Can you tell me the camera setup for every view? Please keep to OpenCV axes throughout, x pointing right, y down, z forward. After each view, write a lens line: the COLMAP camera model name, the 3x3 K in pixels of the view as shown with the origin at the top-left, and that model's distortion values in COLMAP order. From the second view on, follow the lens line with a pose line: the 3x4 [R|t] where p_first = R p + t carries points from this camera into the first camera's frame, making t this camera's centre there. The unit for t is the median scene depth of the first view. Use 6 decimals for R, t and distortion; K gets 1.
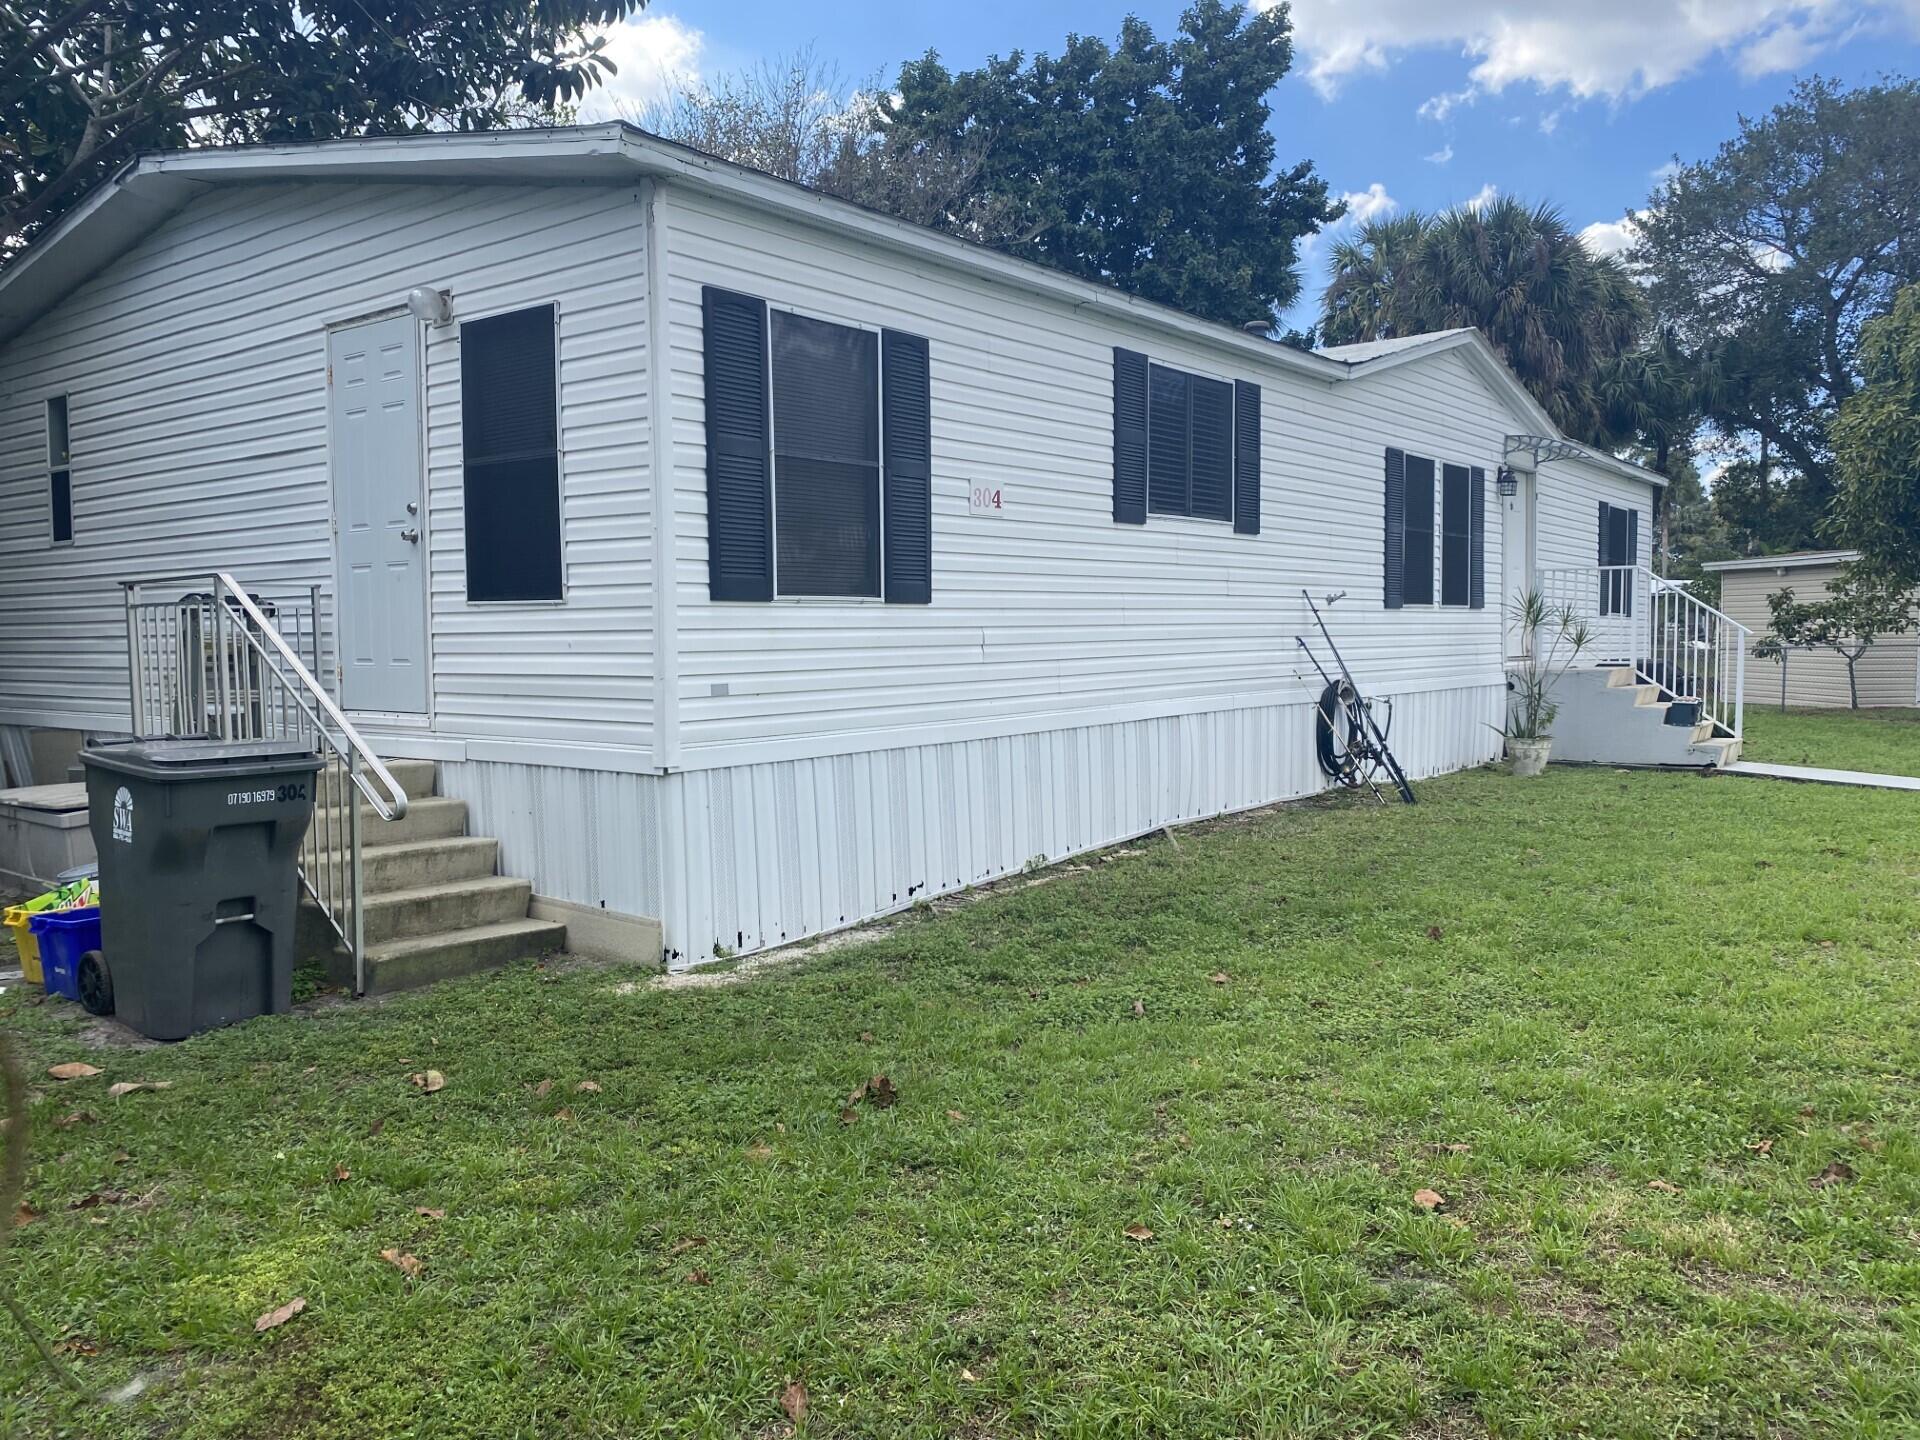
lens RADIAL K [[1493.7, 0, 962.3], [0, 1493.7, 731.7], [0, 0, 1]] dist [0.075078, -0.038550]
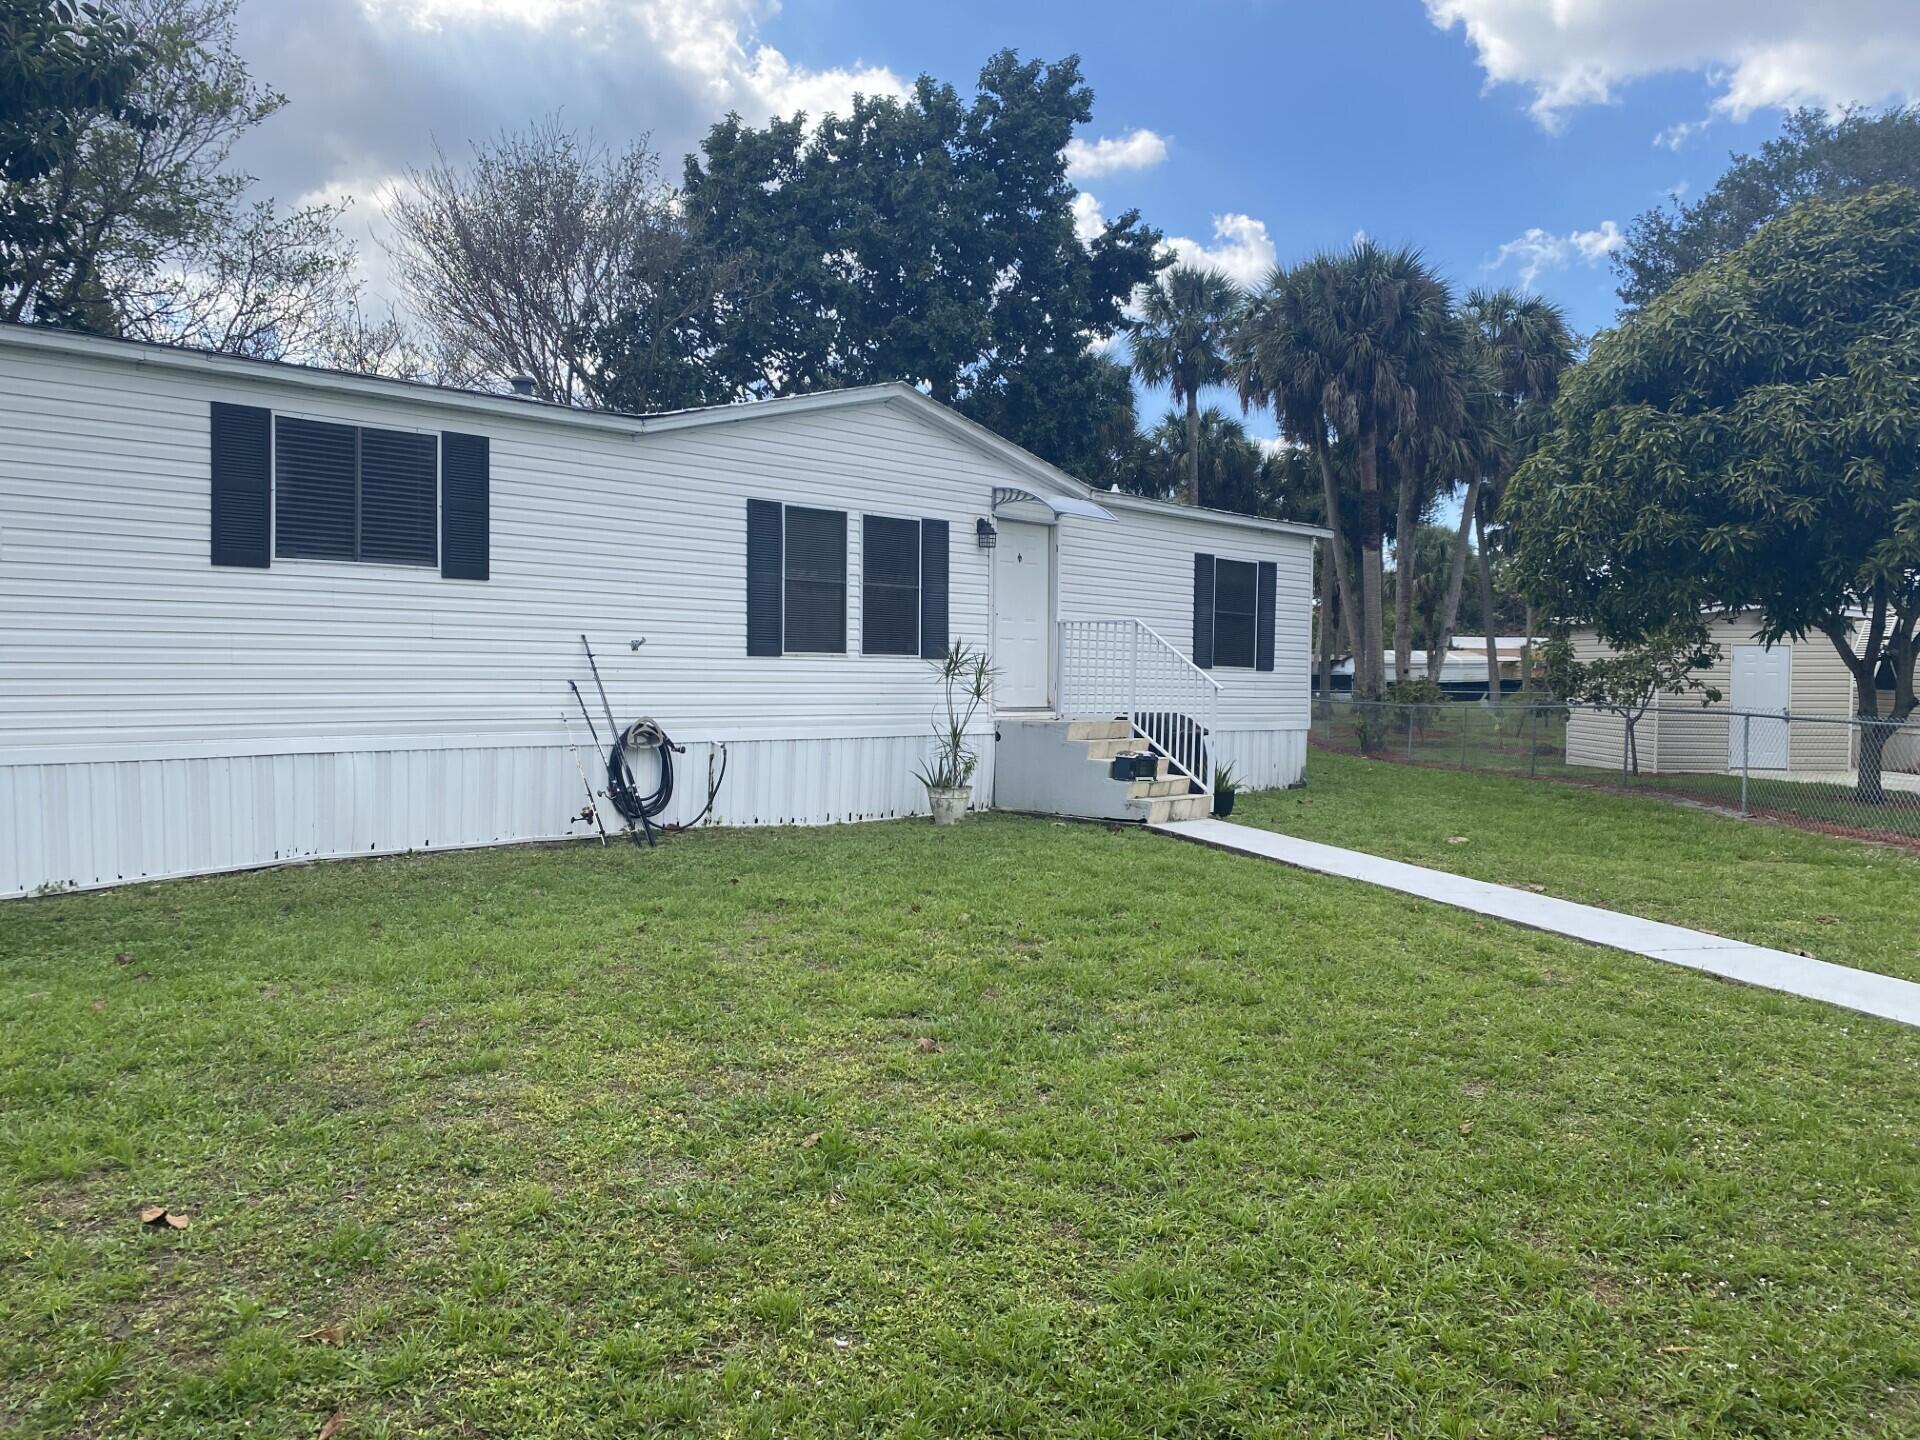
lens RADIAL K [[1493.7, 0, 958.0], [0, 1493.7, 725.4], [0, 0, 1]] dist [0.075078, -0.038550]
pose [[0.990577, 0.024686, -0.134714, 0.456956], [-0.028839, 0.999164, -0.028962, -0.007514], [0.133886, 0.032574, 0.990461, 0.011593]]
